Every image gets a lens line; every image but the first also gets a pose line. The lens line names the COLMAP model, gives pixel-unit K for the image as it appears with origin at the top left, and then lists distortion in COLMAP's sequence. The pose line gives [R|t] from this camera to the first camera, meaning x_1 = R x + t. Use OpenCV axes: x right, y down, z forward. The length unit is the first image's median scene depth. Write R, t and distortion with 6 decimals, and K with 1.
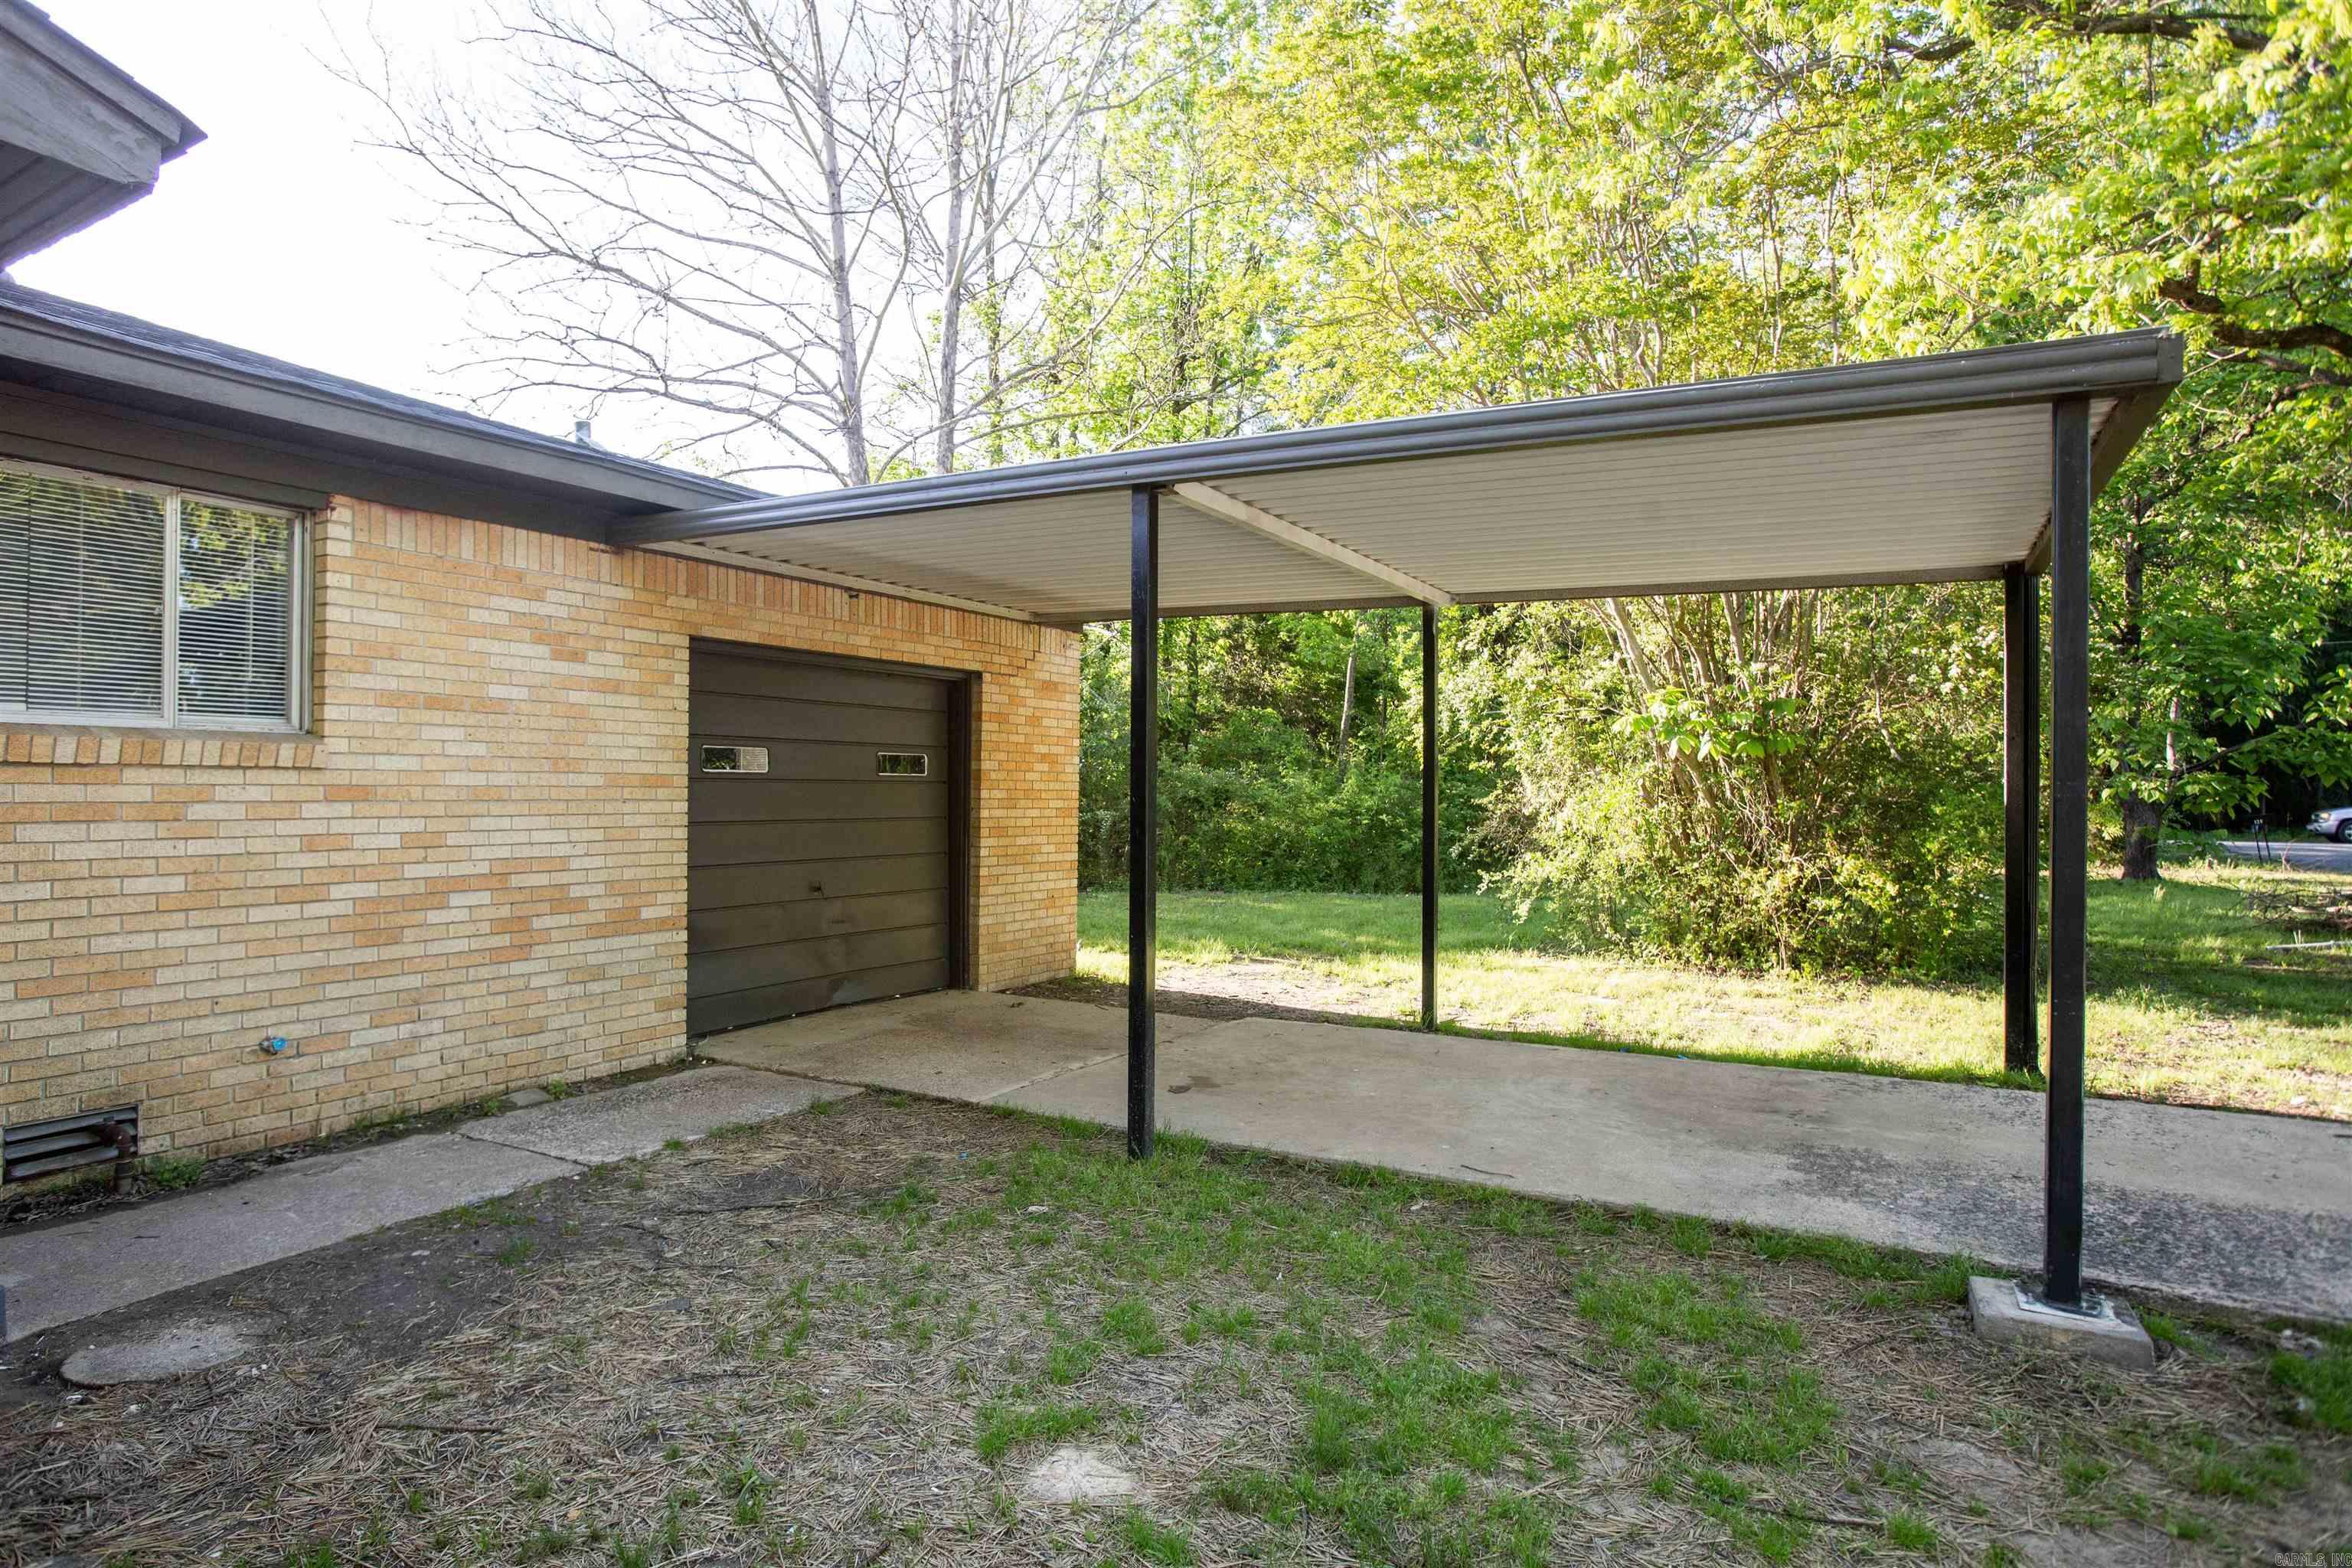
lens RADIAL K [[1304.5, 0, 1116.5], [0, 1304.5, 773.6], [0, 0, 1]] dist [-0.075598, 0.054425]
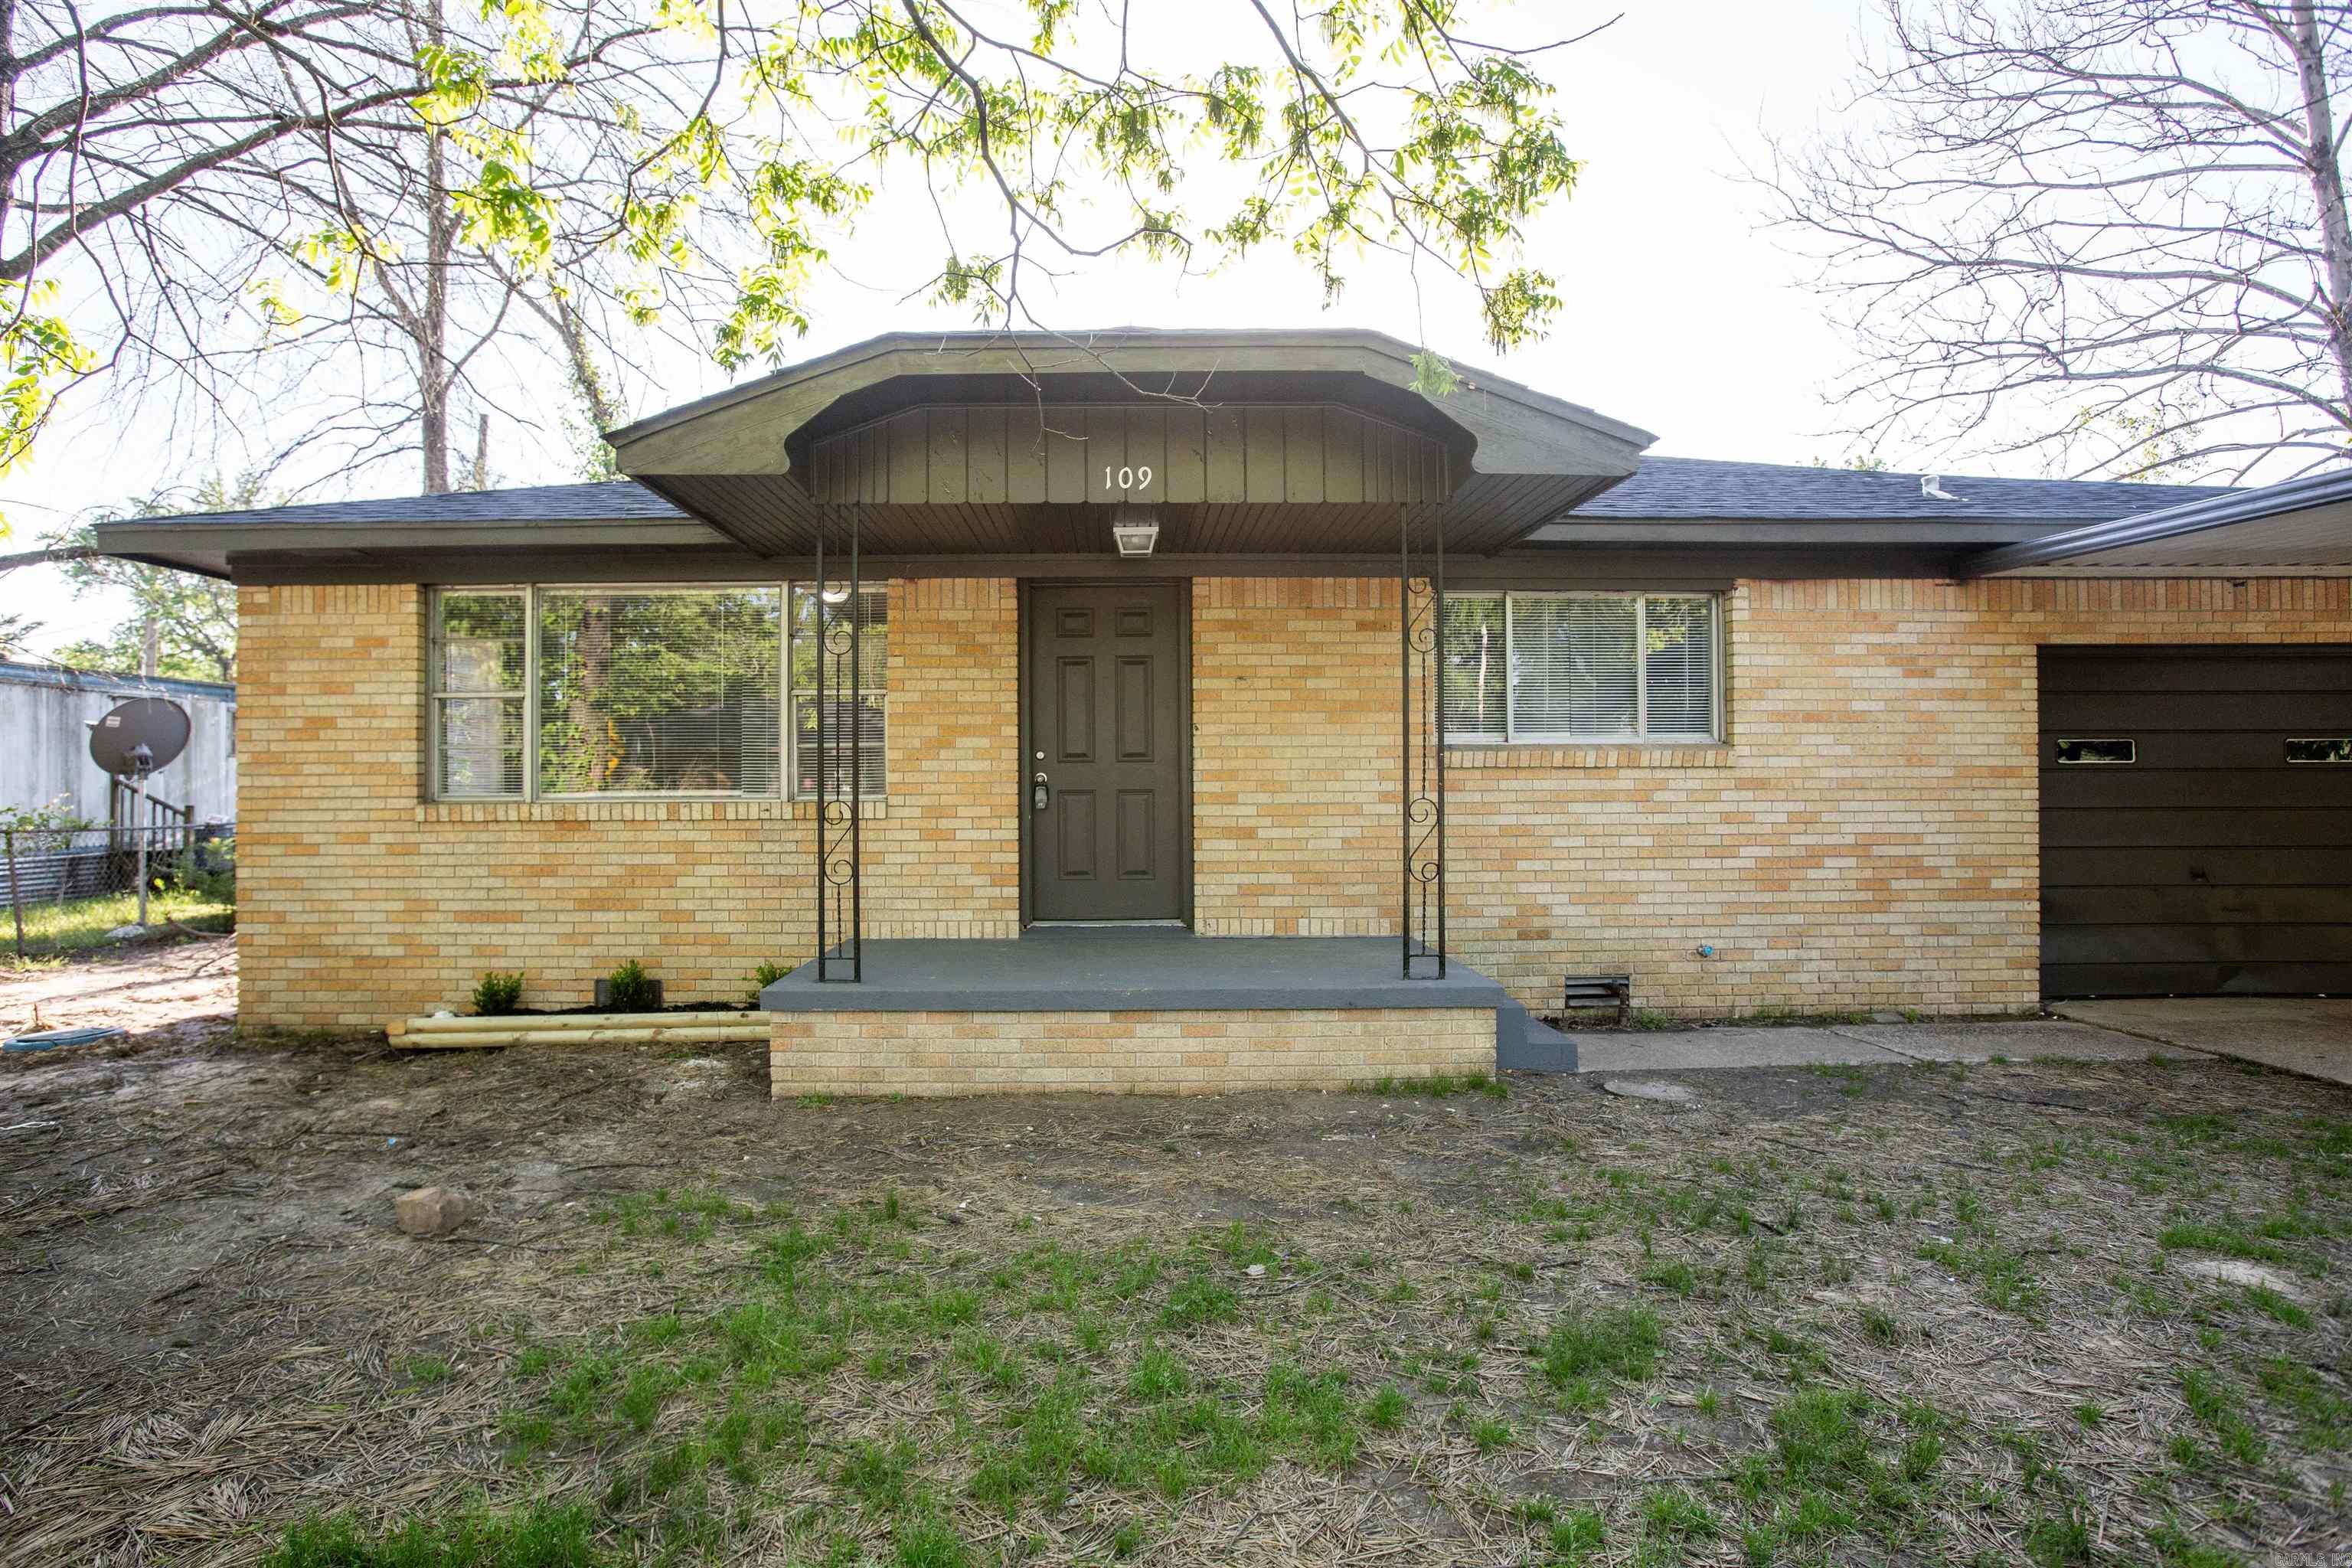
lens RADIAL K [[1304.5, 0, 1116.5], [0, 1304.5, 773.6], [0, 0, 1]] dist [-0.075598, 0.054425]
pose [[0.528964, -0.011634, -0.848564, 0.212888], [0.016776, 0.999854, -0.003251, -0.002812], [0.848478, -0.012516, 0.529082, -0.318112]]
